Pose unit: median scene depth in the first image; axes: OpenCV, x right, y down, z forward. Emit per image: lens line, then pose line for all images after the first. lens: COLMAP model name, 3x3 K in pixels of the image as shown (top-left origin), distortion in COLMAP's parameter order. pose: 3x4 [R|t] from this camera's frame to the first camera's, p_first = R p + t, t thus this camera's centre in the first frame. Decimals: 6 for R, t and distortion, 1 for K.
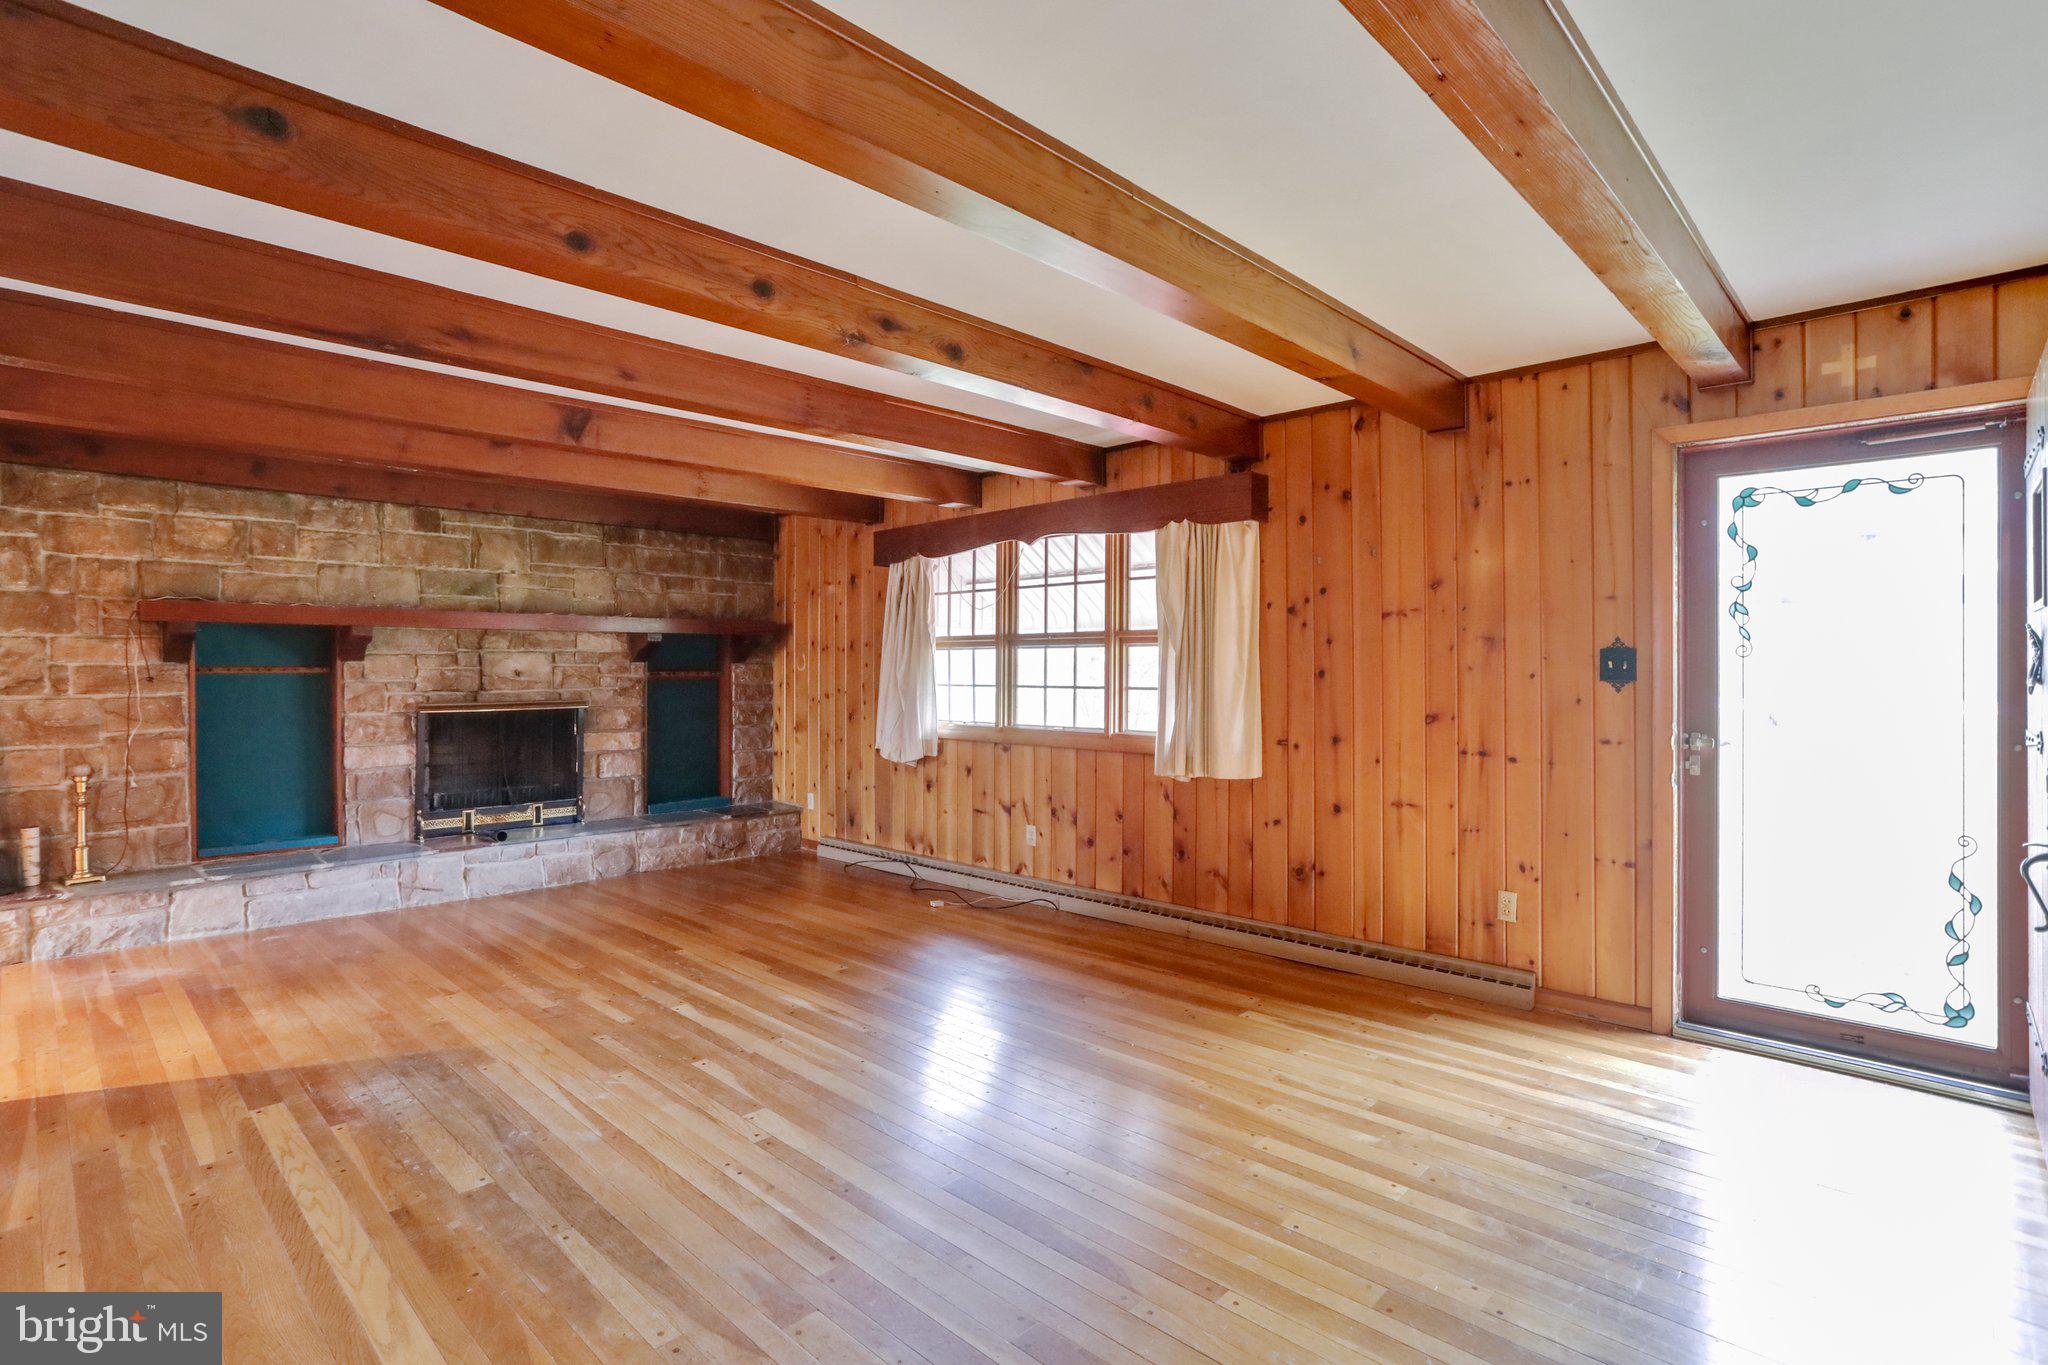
lens RADIAL K [[997.4, 0, 1033.1], [0, 997.4, 671.4], [0, 0, 1]] dist [-0.046248, 0.020899]
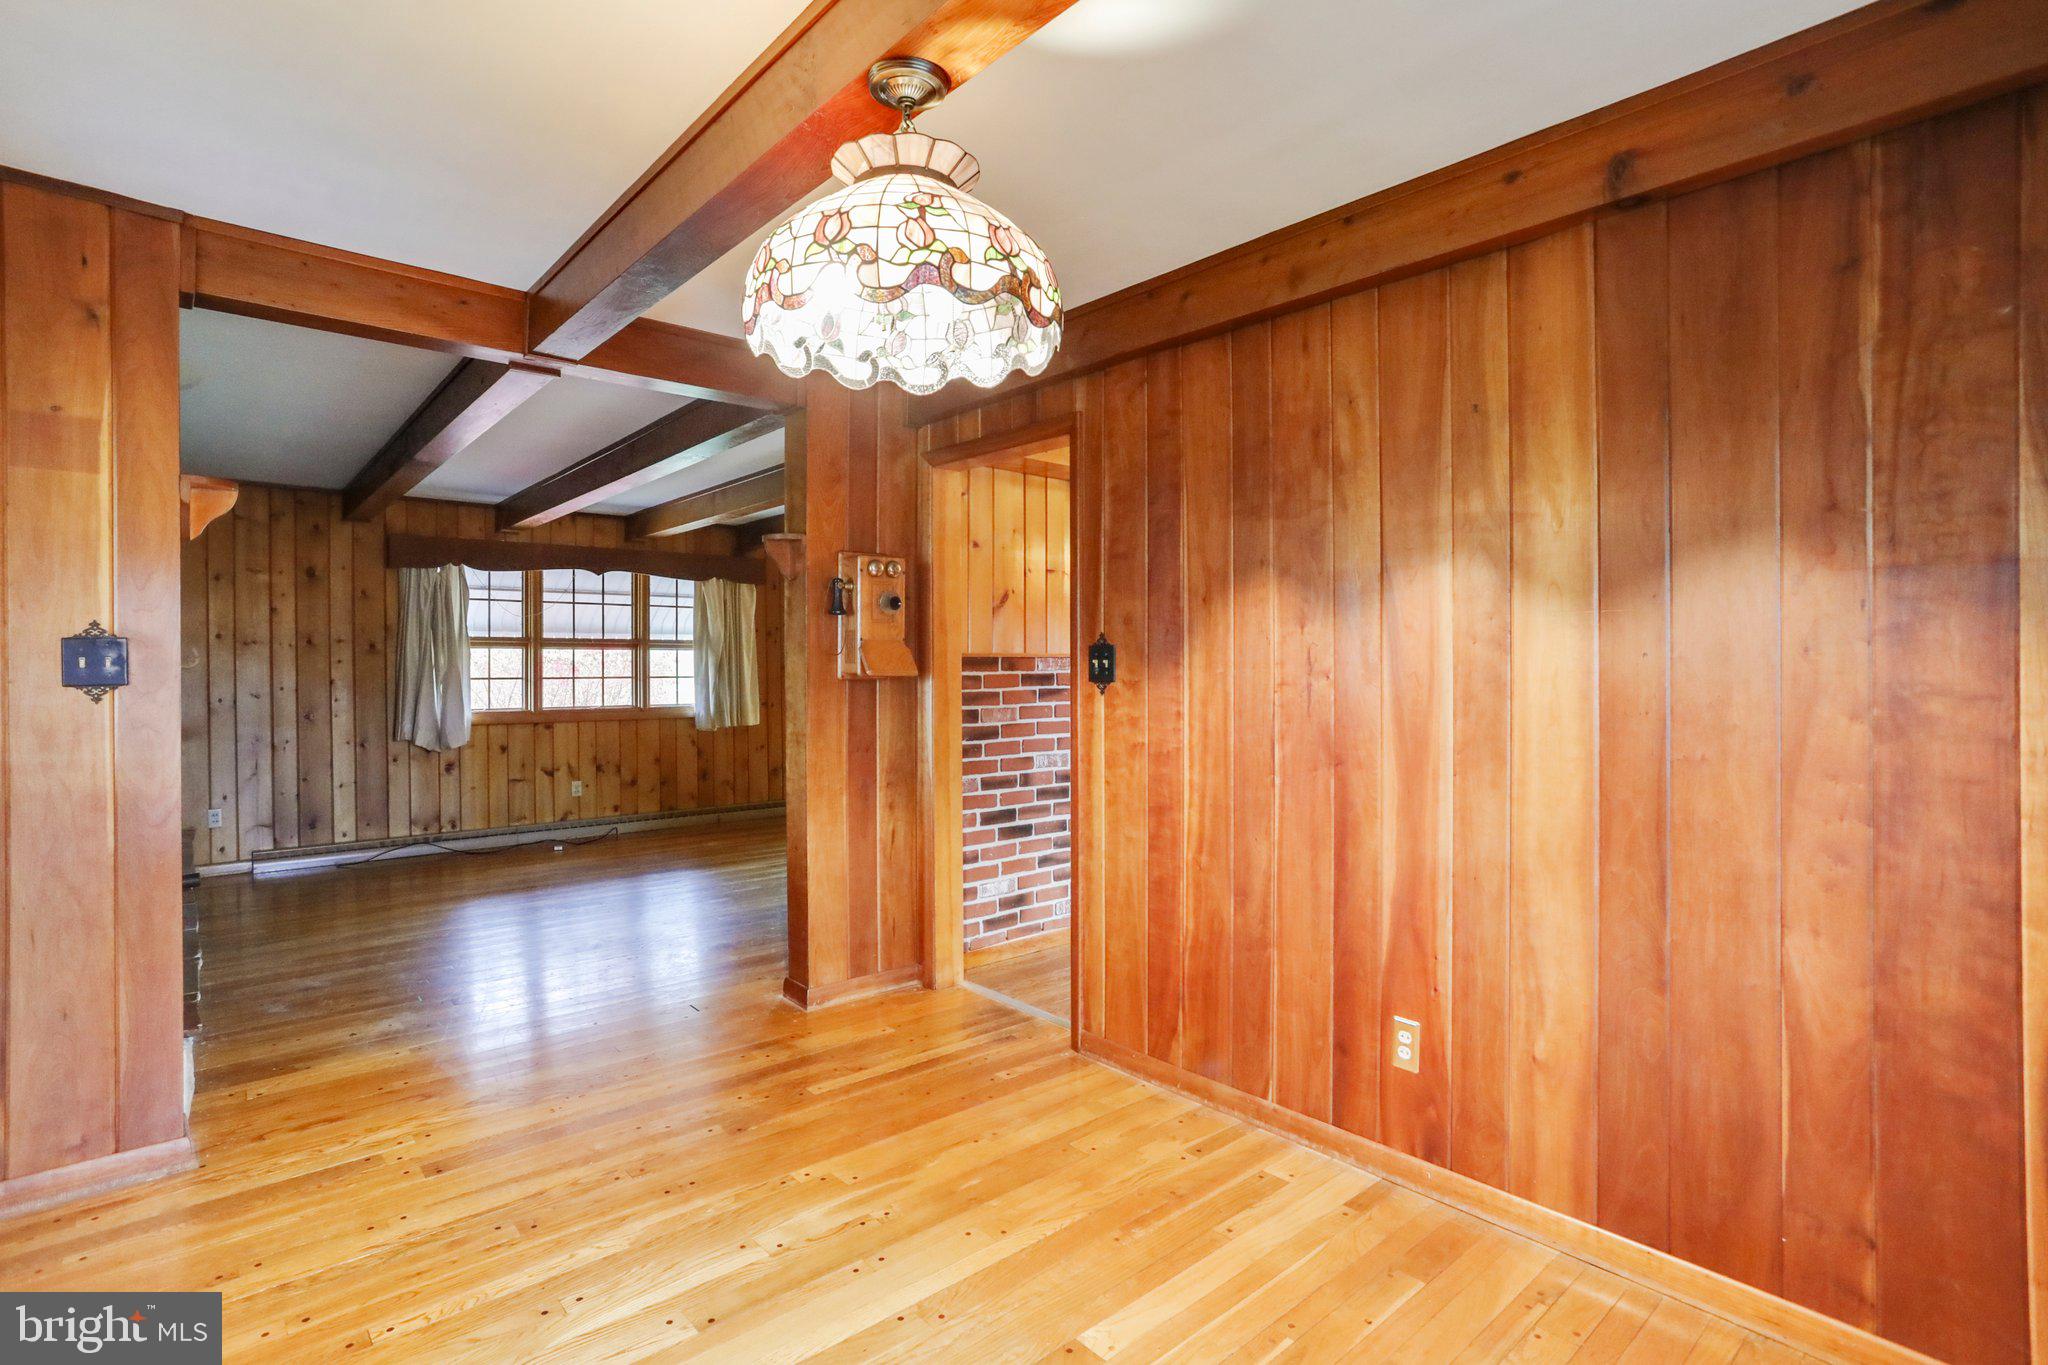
lens RADIAL K [[997.4, 0, 1021.1], [0, 997.4, 657.4], [0, 0, 1]] dist [-0.046248, 0.020899]
pose [[0.080065, 0.008337, 0.996755, -1.352823], [0.004135, 0.999954, -0.008696, 0.001655], [-0.996781, 0.004818, 0.080026, 0.312659]]
